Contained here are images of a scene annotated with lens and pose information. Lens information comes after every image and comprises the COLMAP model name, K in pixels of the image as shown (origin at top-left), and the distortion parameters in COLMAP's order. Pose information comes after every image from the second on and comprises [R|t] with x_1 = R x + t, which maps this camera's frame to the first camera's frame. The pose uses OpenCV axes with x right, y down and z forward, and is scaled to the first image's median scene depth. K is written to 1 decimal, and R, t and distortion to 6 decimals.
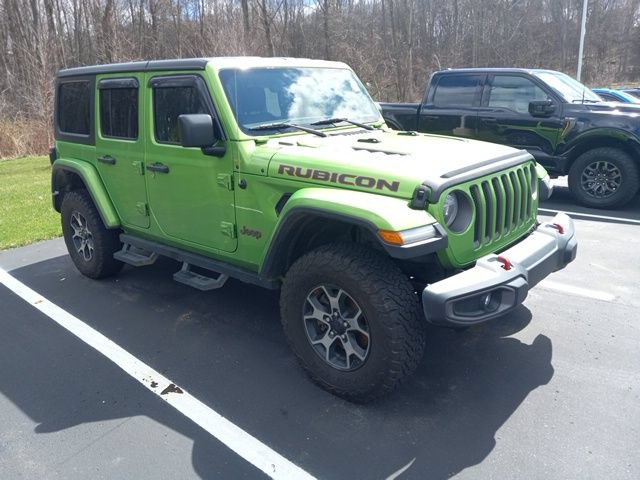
lens RADIAL K [[499.5, 0, 320.0], [0, 499.5, 240.0], [0, 0, 1]] dist [0.055718, -0.004150]
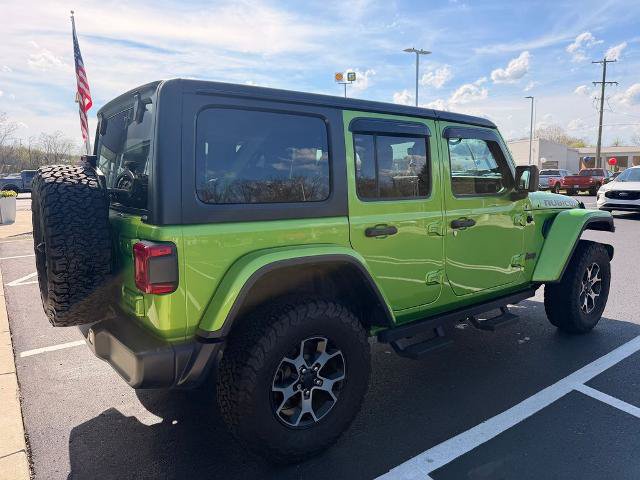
lens RADIAL K [[459.4, 0, 320.8], [0, 459.4, 248.3], [0, 0, 1]] dist [0.009144, 0.000072]
pose [[0.197040, -0.132619, 0.971384, -1.536872], [0.274072, 0.958757, 0.075301, -0.298764], [-0.941307, 0.251392, 0.225261, 1.366277]]
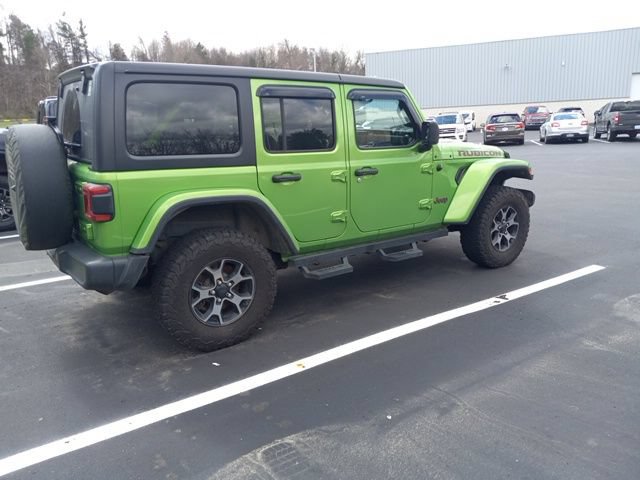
lens RADIAL K [[506.7, 0, 320.0], [0, 506.7, 240.0], [0, 0, 1]] dist [0.023303, -0.010935]
pose [[0.217591, -0.208871, 0.953429, -1.840077], [0.272672, 0.950950, 0.146099, -0.242556], [-0.937179, 0.228184, 0.263871, 1.070710]]
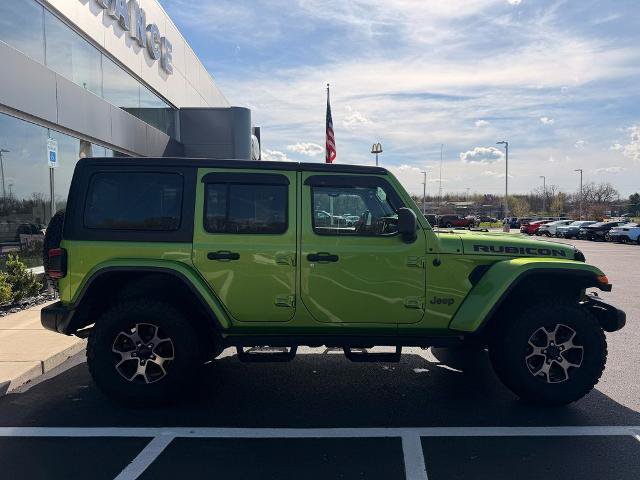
lens RADIAL K [[459.9, 0, 320.0], [0, 459.9, 240.0], [0, 0, 1]] dist [0.068692, -0.093119]
pose [[0.728403, -0.005558, 0.685126, -1.261016], [0.162793, 0.972734, -0.165186, -0.024631], [-0.665528, 0.231856, 0.709447, 0.394965]]
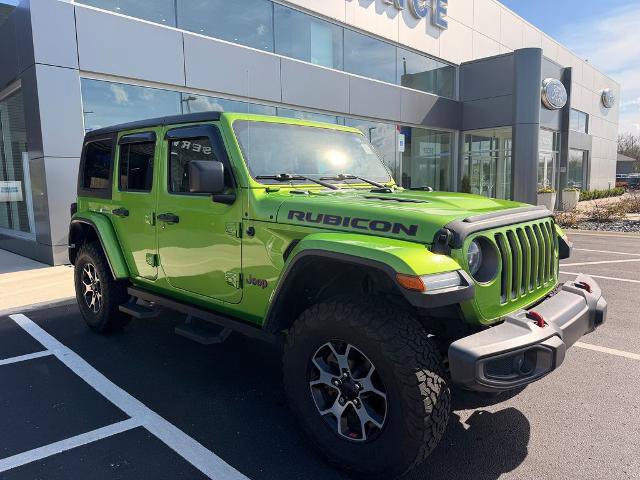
lens RADIAL K [[459.9, 0, 320.0], [0, 459.9, 240.0], [0, 0, 1]] dist [0.068692, -0.093119]
pose [[0.999368, 0.023233, -0.026897, 0.002617], [-0.026970, 0.988600, -0.148130, 0.035443], [0.023149, 0.148762, 0.988602, 0.145113]]
